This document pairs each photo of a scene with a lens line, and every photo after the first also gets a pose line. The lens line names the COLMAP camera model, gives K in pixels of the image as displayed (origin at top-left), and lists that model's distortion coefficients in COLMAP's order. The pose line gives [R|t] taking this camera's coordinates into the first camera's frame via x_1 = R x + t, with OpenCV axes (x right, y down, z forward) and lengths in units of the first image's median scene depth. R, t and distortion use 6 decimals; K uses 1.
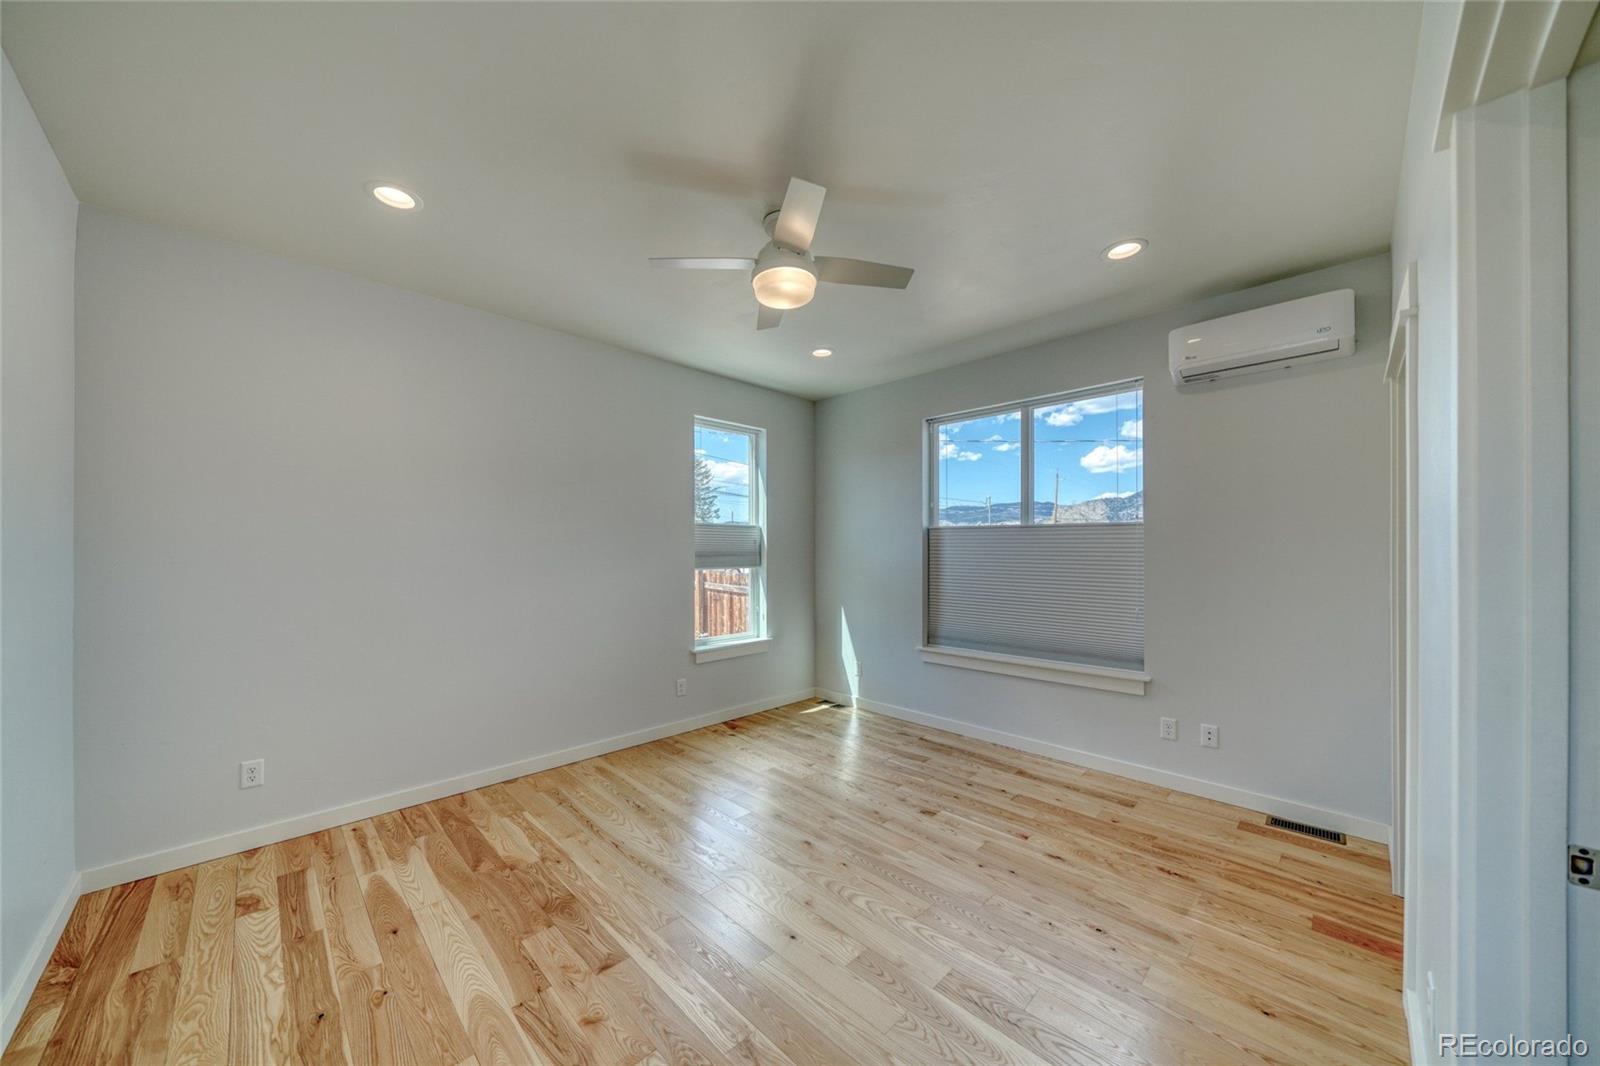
lens RADIAL K [[550.1, 0, 793.6], [0, 550.1, 541.2], [0, 0, 1]] dist [-0.007466, -0.000027]
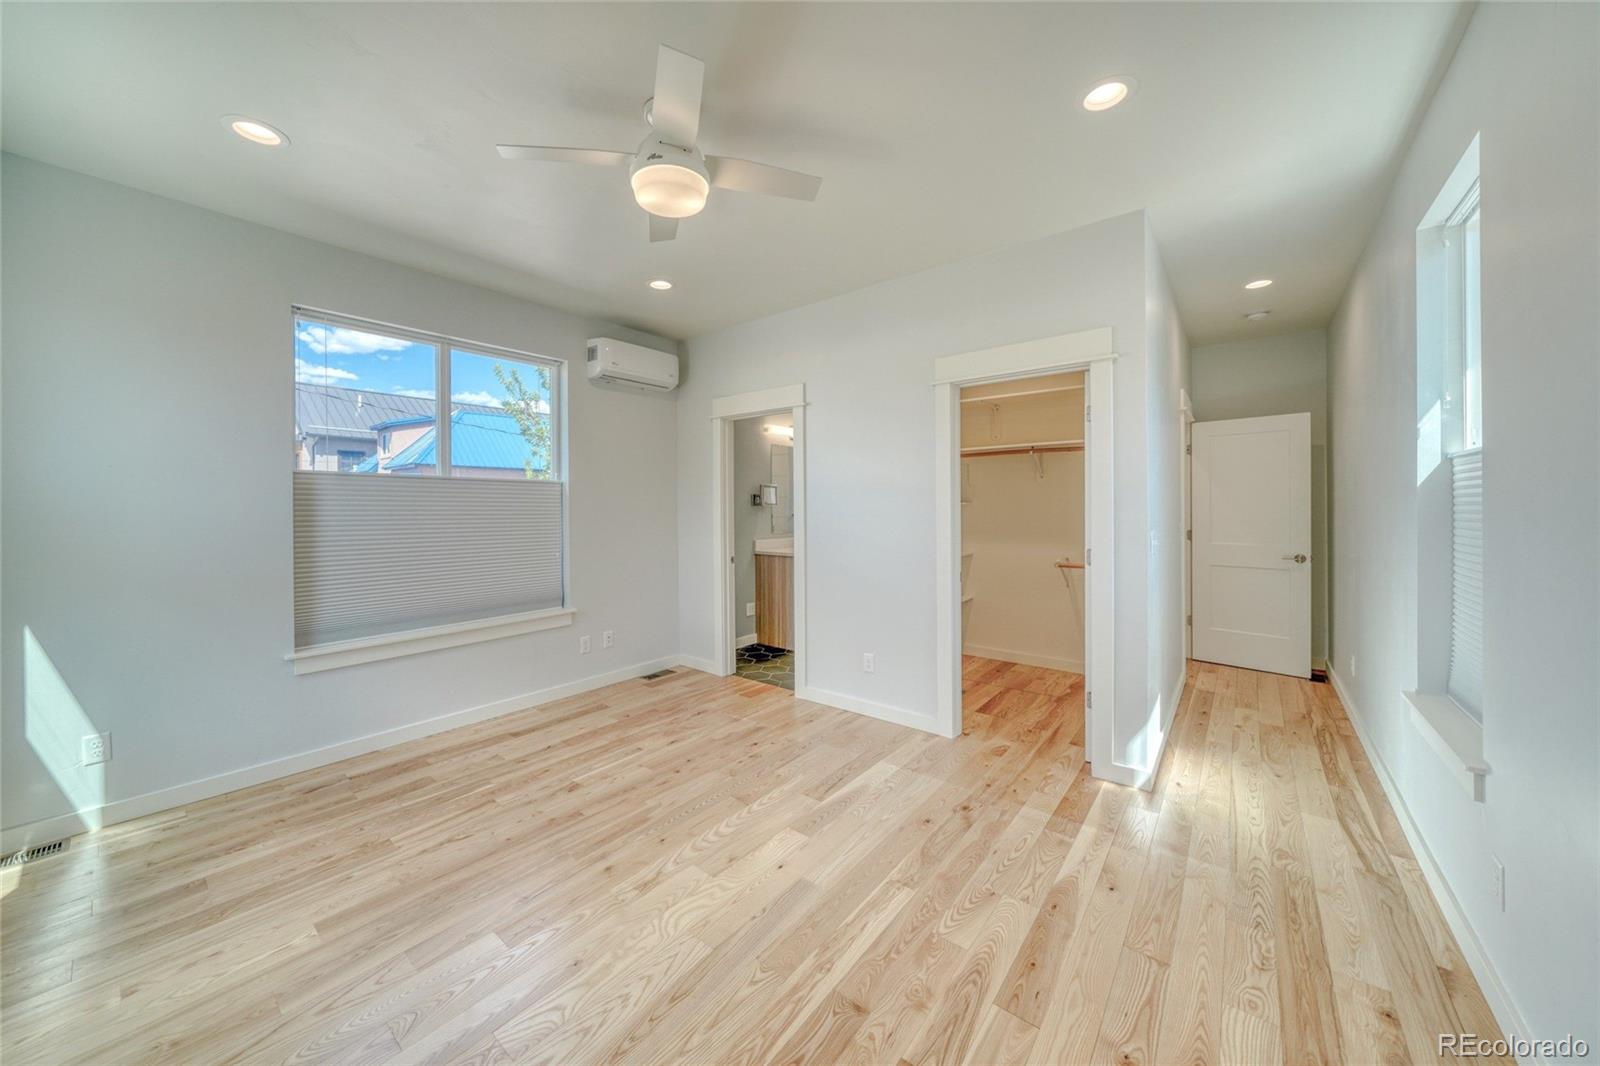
lens RADIAL K [[561.2, 0, 781.9], [0, 561.2, 508.5], [0, 0, 1]] dist [-0.006829, 0.000046]
pose [[-0.097741, -0.002869, 0.995208, -0.811901], [-0.009836, 0.999950, 0.001917, 0.023547], [-0.995163, -0.009602, -0.097765, 0.840413]]
